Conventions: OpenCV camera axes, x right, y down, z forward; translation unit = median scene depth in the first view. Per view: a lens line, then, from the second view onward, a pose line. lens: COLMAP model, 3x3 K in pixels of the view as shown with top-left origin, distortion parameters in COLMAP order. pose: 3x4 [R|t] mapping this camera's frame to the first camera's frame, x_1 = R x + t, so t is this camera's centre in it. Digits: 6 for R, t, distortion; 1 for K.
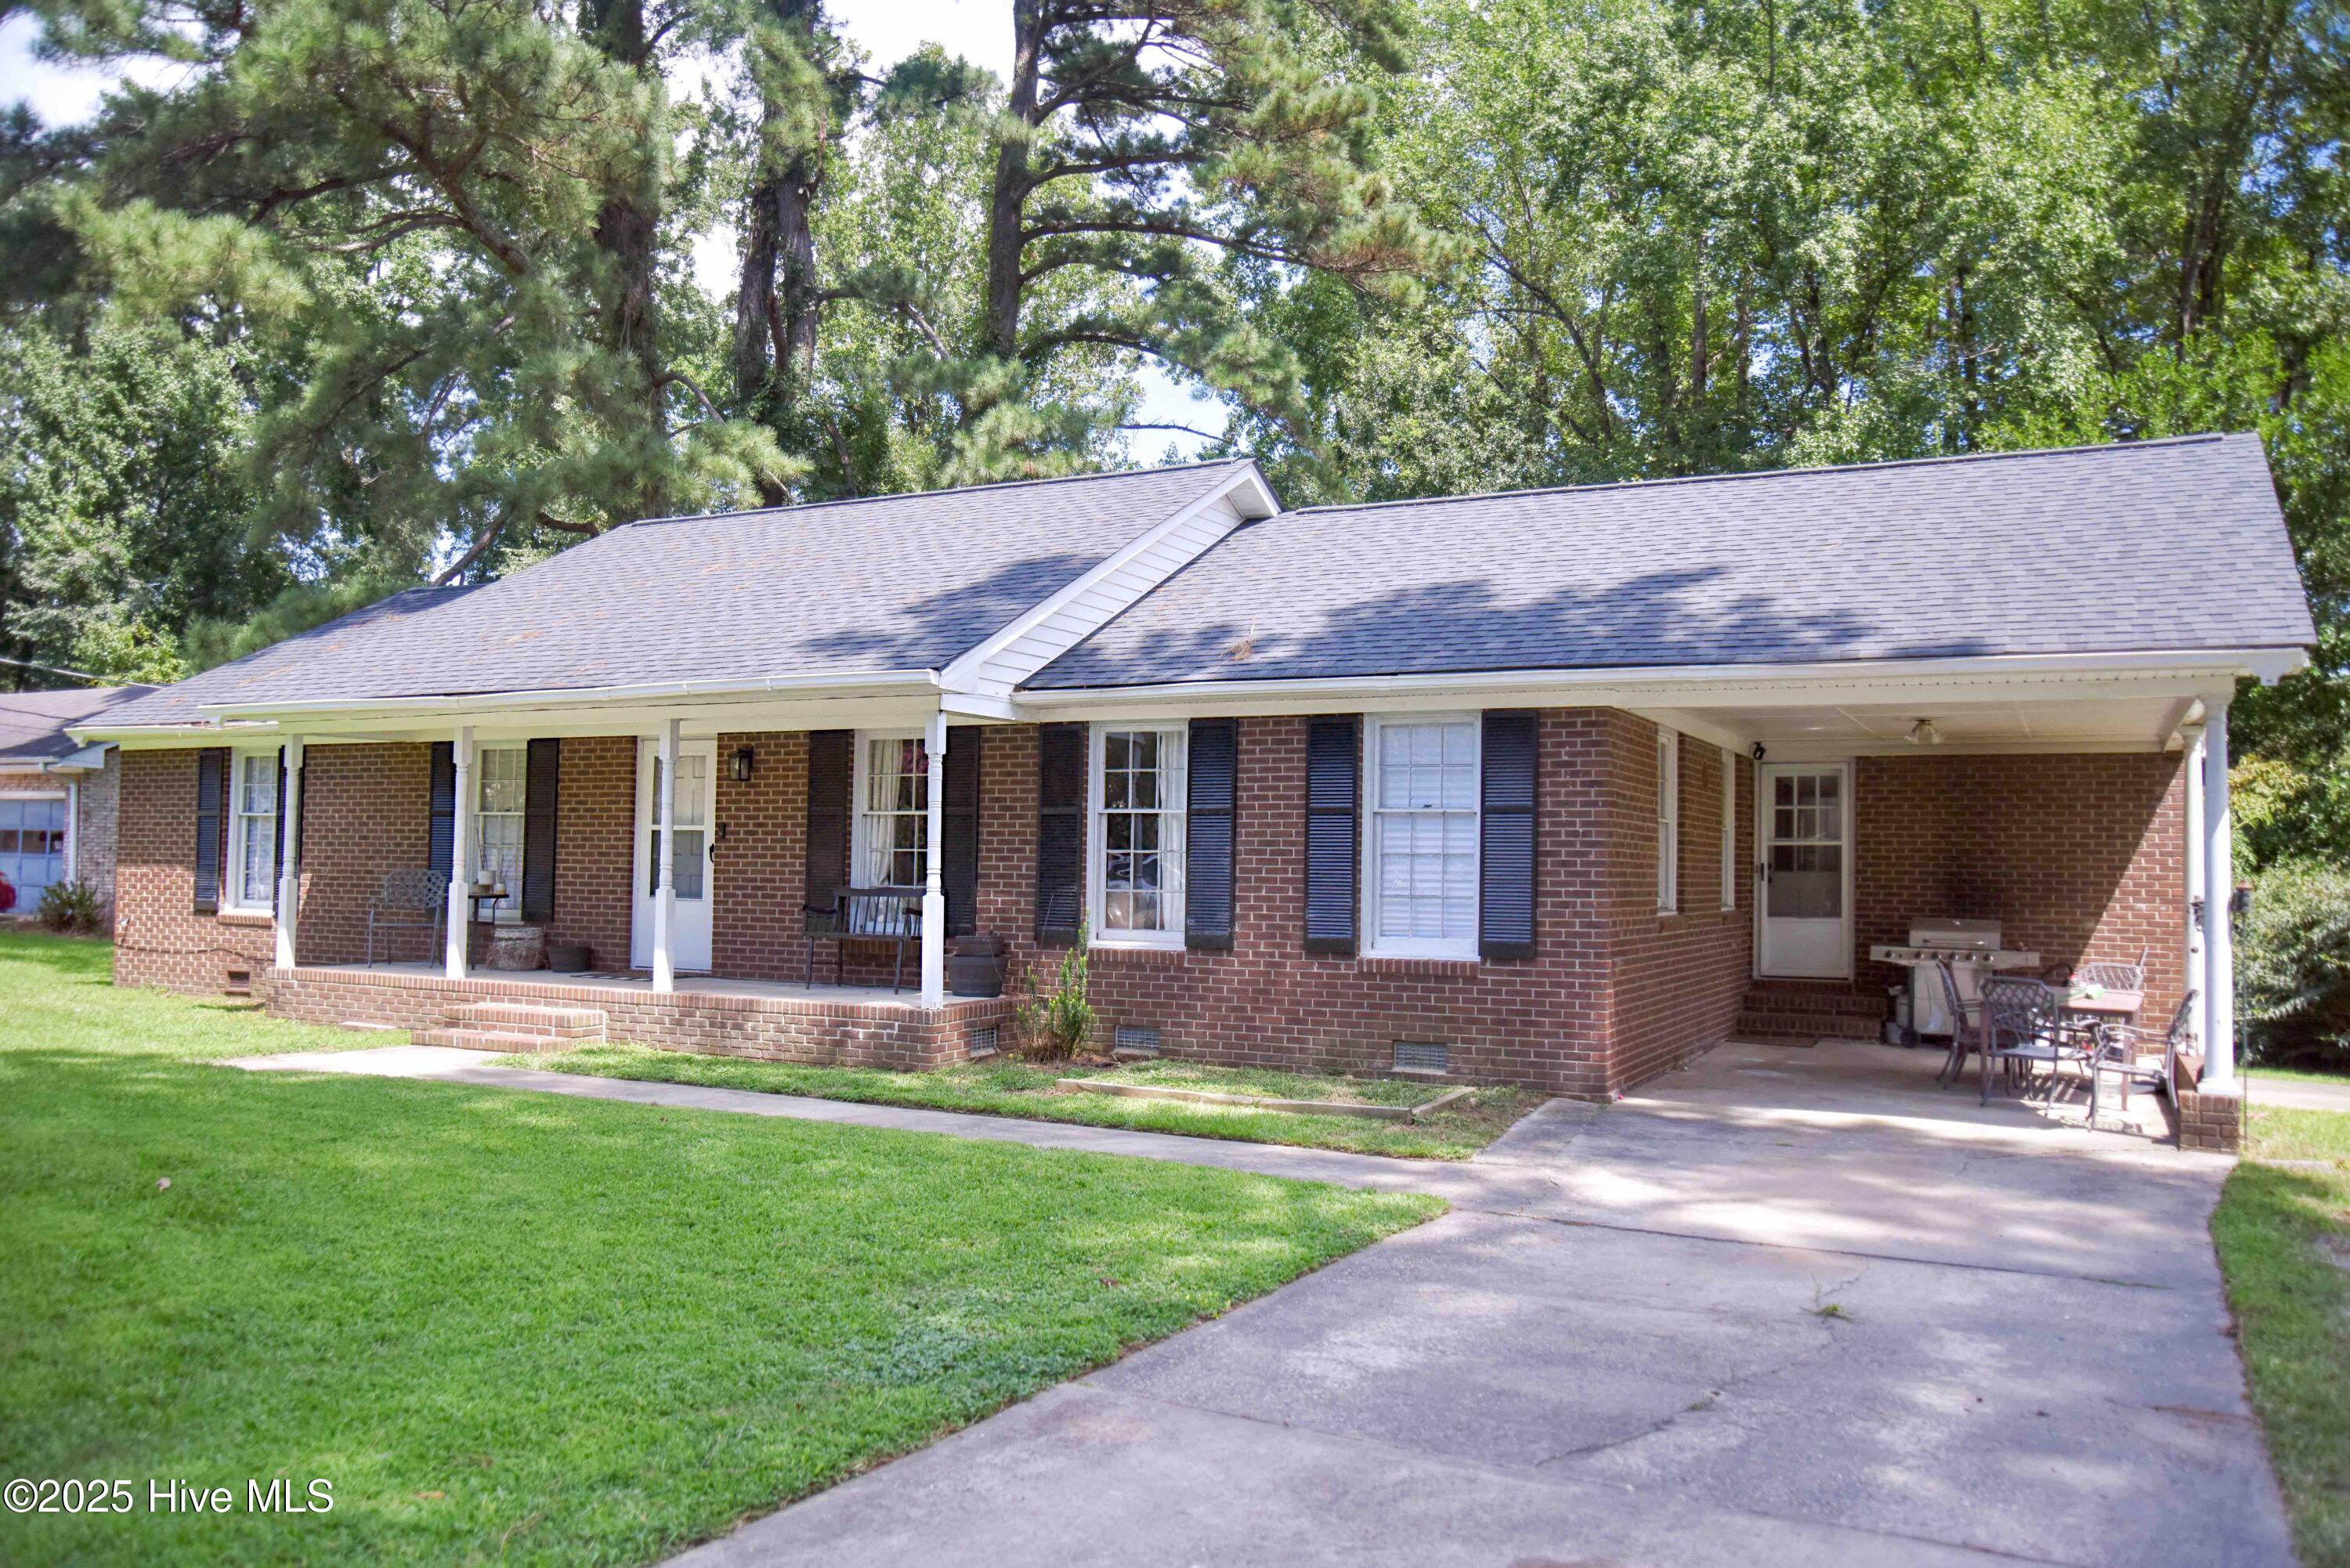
lens RADIAL K [[1760.4, 0, 1181.8], [0, 1760.4, 798.3], [0, 0, 1]] dist [-0.054880, 0.073681]
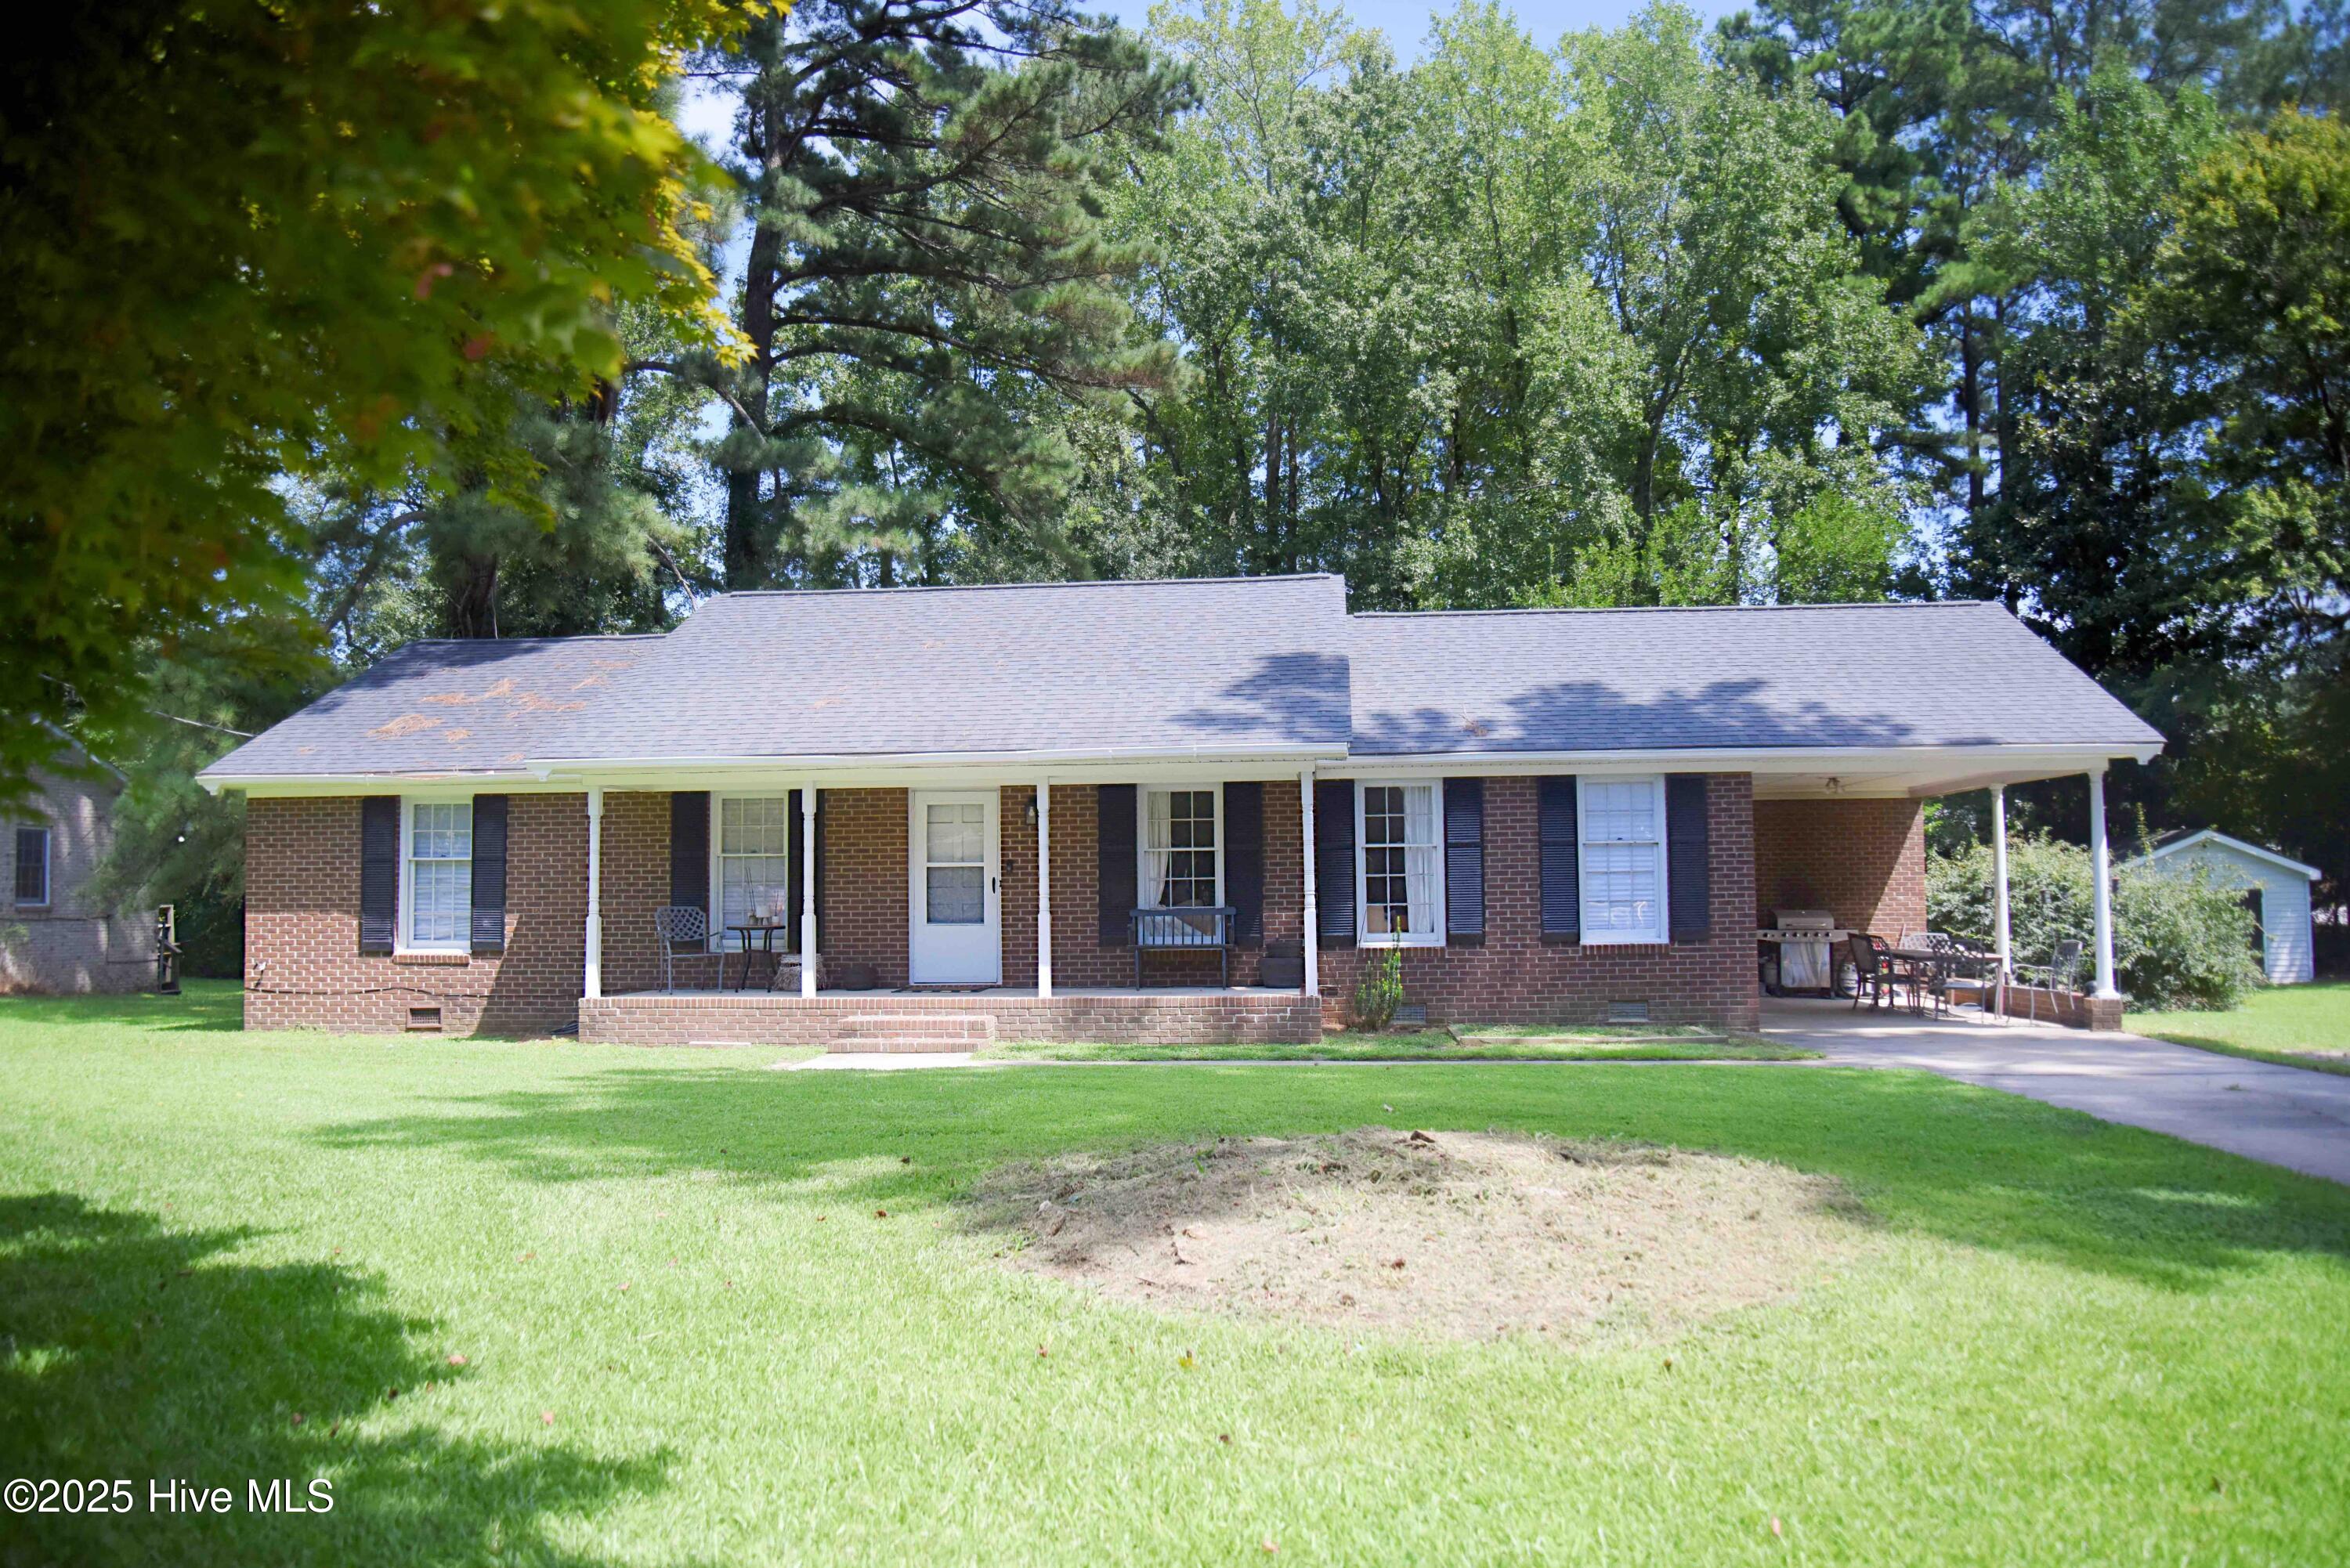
lens RADIAL K [[1657.4, 0, 1167.5], [0, 1657.4, 806.0], [0, 0, 1]] dist [-0.060095, 0.004802]
pose [[0.929092, -0.004873, 0.369817, -0.558935], [0.009737, 0.999889, -0.011287, -0.008813], [-0.369721, 0.014088, 0.929036, -0.101088]]
